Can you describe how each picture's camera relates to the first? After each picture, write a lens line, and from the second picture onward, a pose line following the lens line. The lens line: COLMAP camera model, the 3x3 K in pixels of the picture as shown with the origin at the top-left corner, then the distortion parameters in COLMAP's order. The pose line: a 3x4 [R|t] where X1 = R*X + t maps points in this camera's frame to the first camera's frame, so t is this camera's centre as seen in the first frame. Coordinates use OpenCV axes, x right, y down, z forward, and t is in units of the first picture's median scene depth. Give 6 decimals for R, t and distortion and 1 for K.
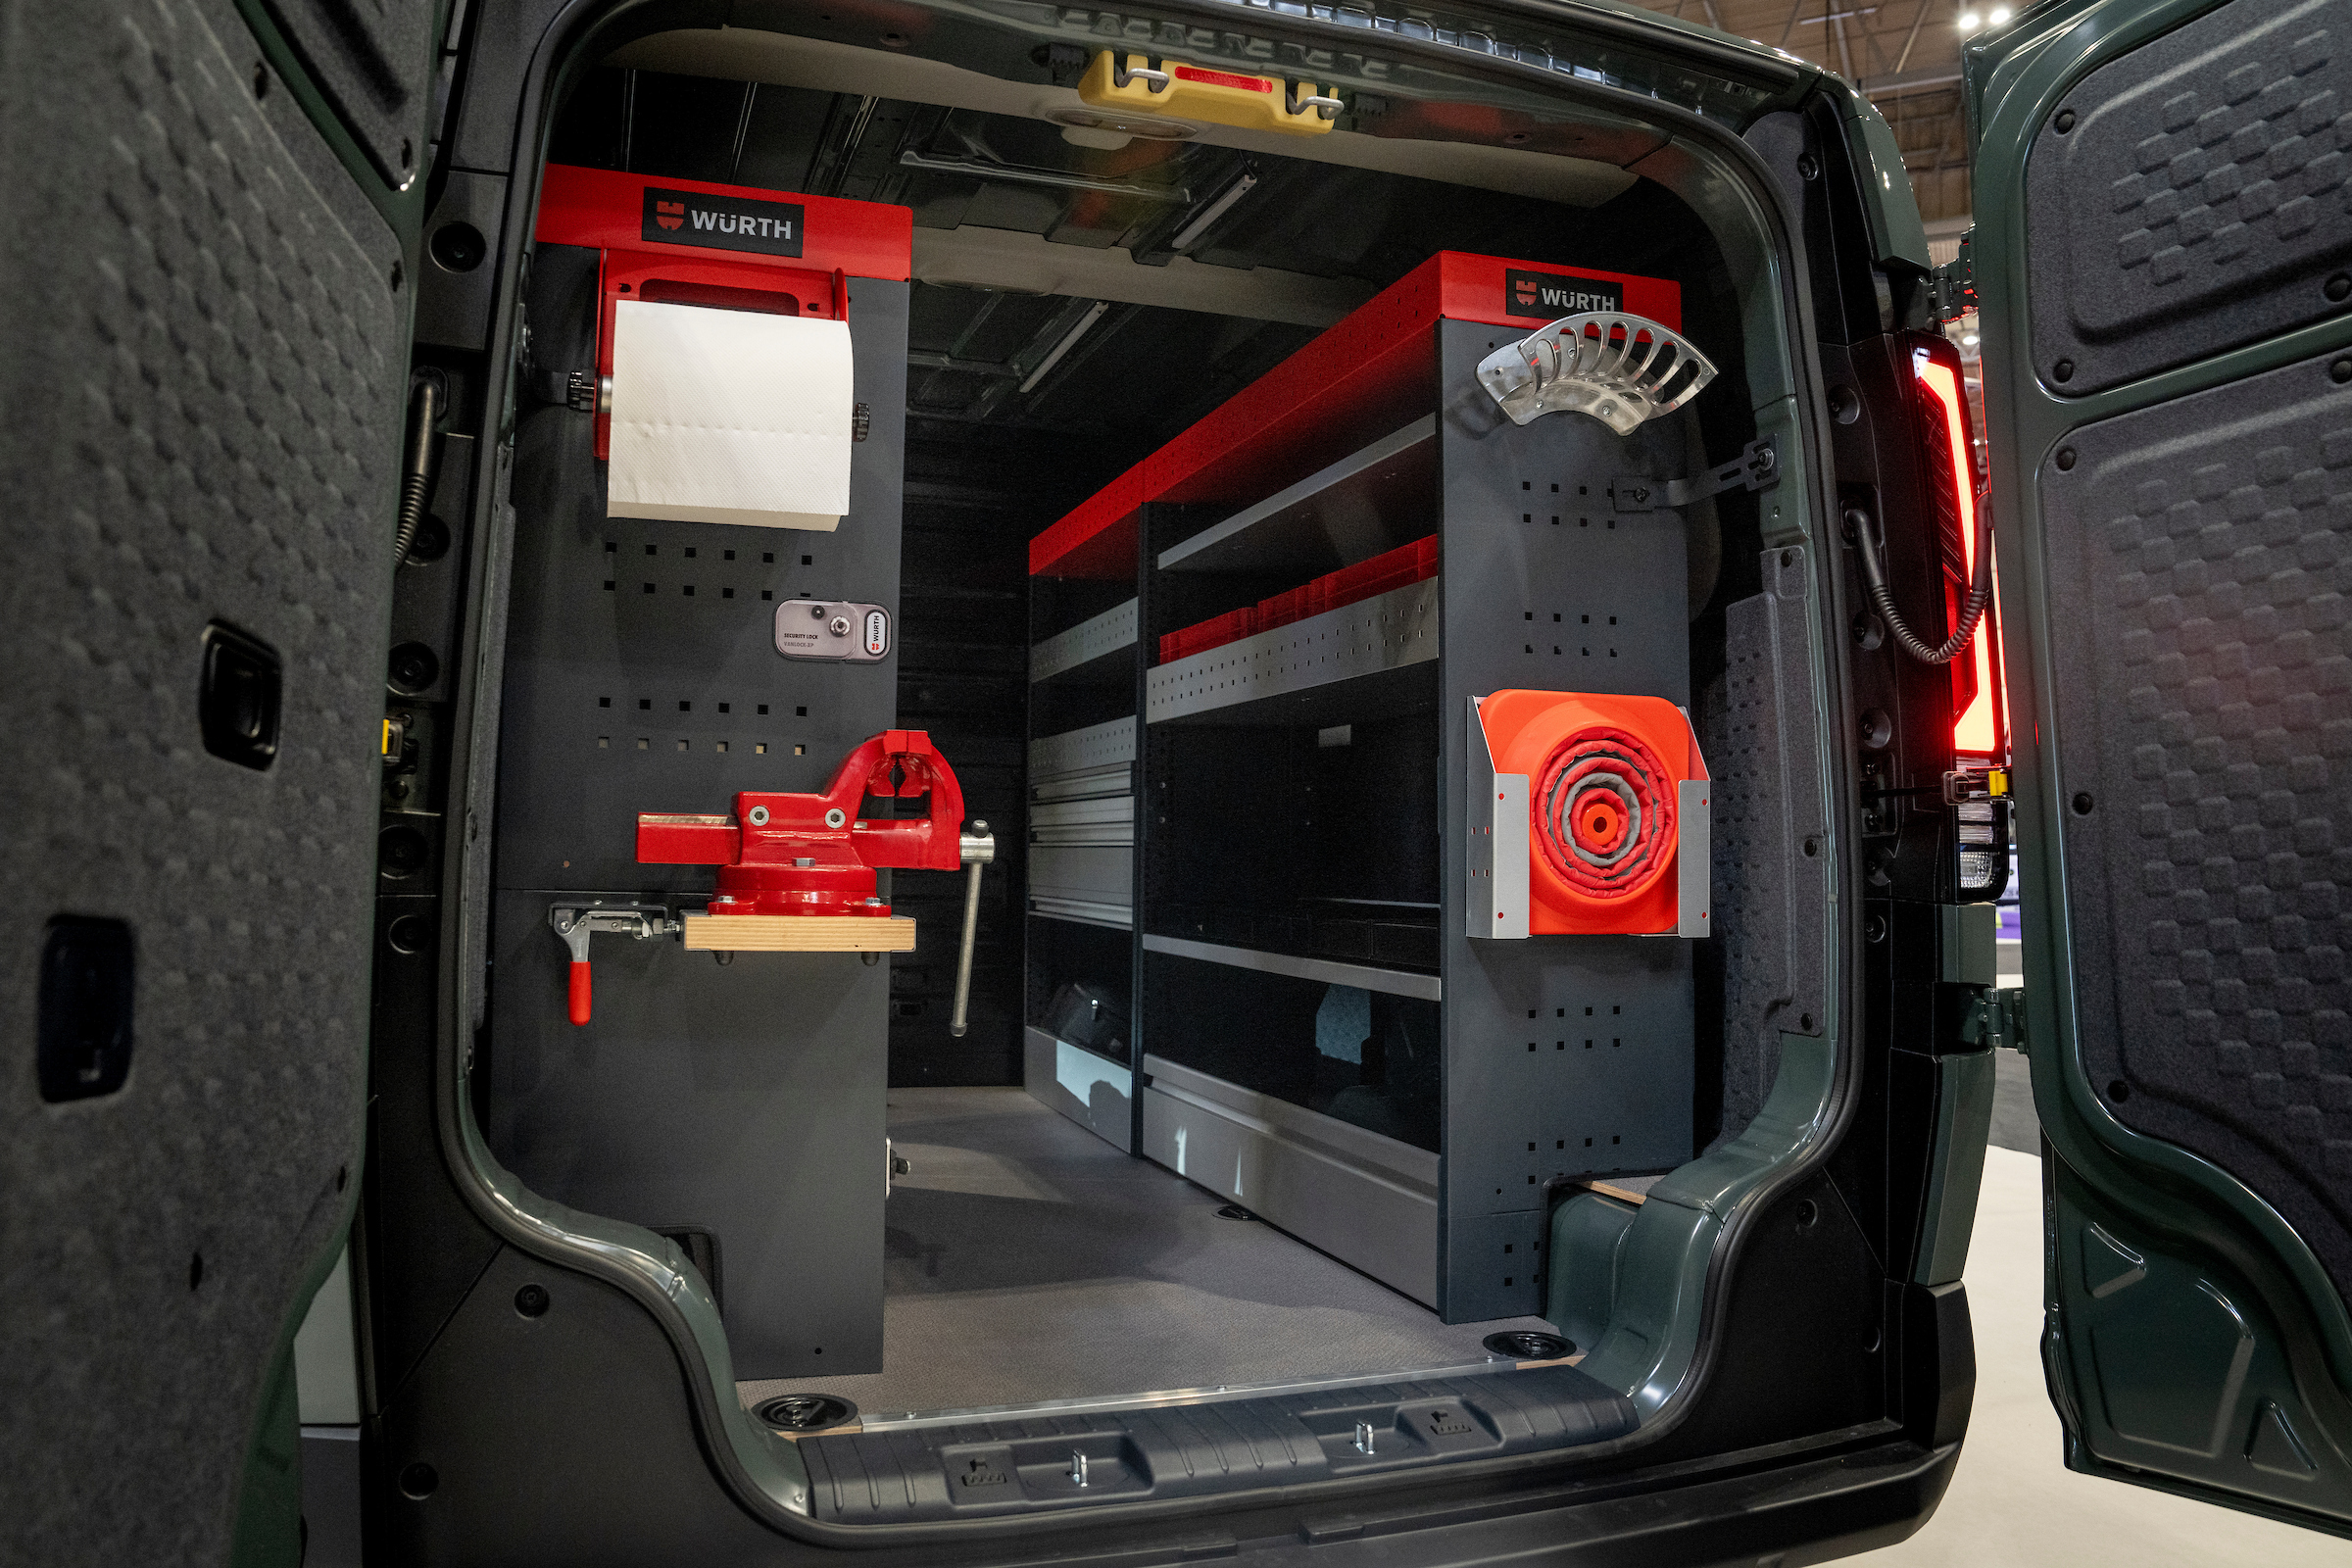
lens RADIAL K [[1627.4, 0, 1176.0], [0, 1627.4, 784.0], [0, 0, 1]] dist [-0.075619, 0.000664]
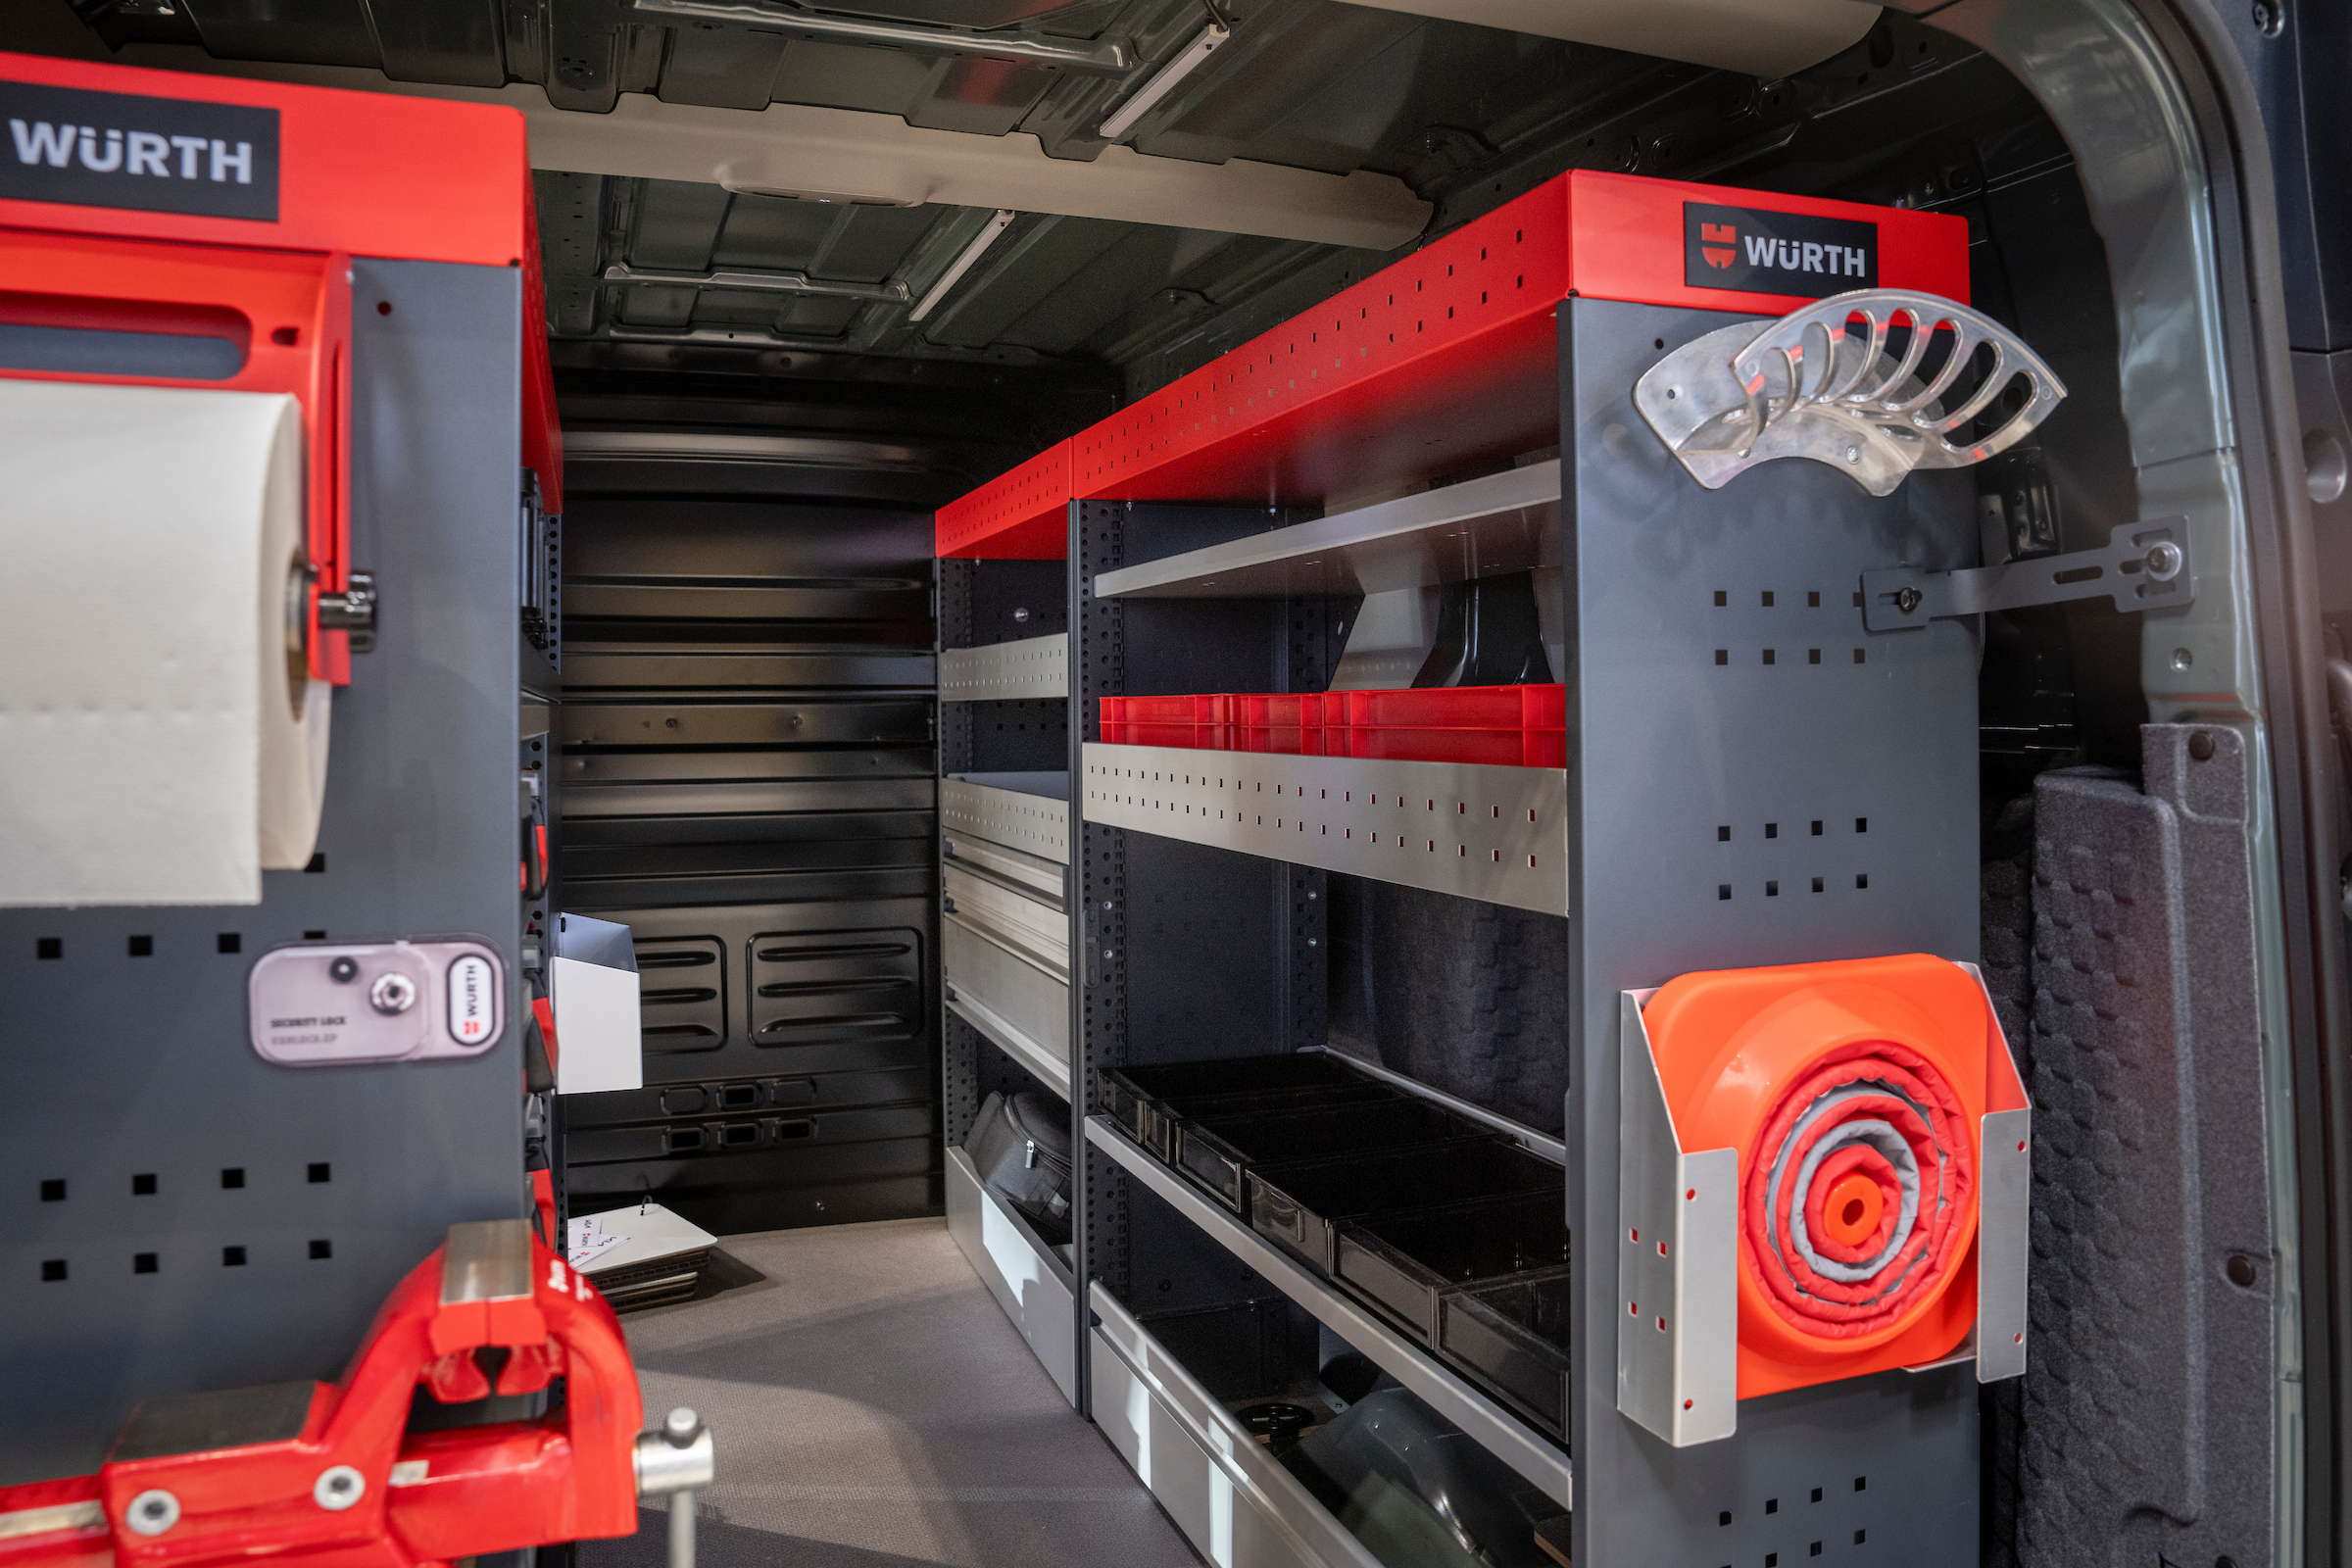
lens RADIAL K [[1645.5, 0, 1216.5], [0, 1645.5, 727.3], [0, 0, 1]] dist [-0.083801, 0.062999]
pose [[0.999177, -0.017806, 0.036446, 0.021588], [0.015743, 0.998299, 0.056130, -0.175991], [-0.037384, -0.055510, 0.997758, 0.445745]]
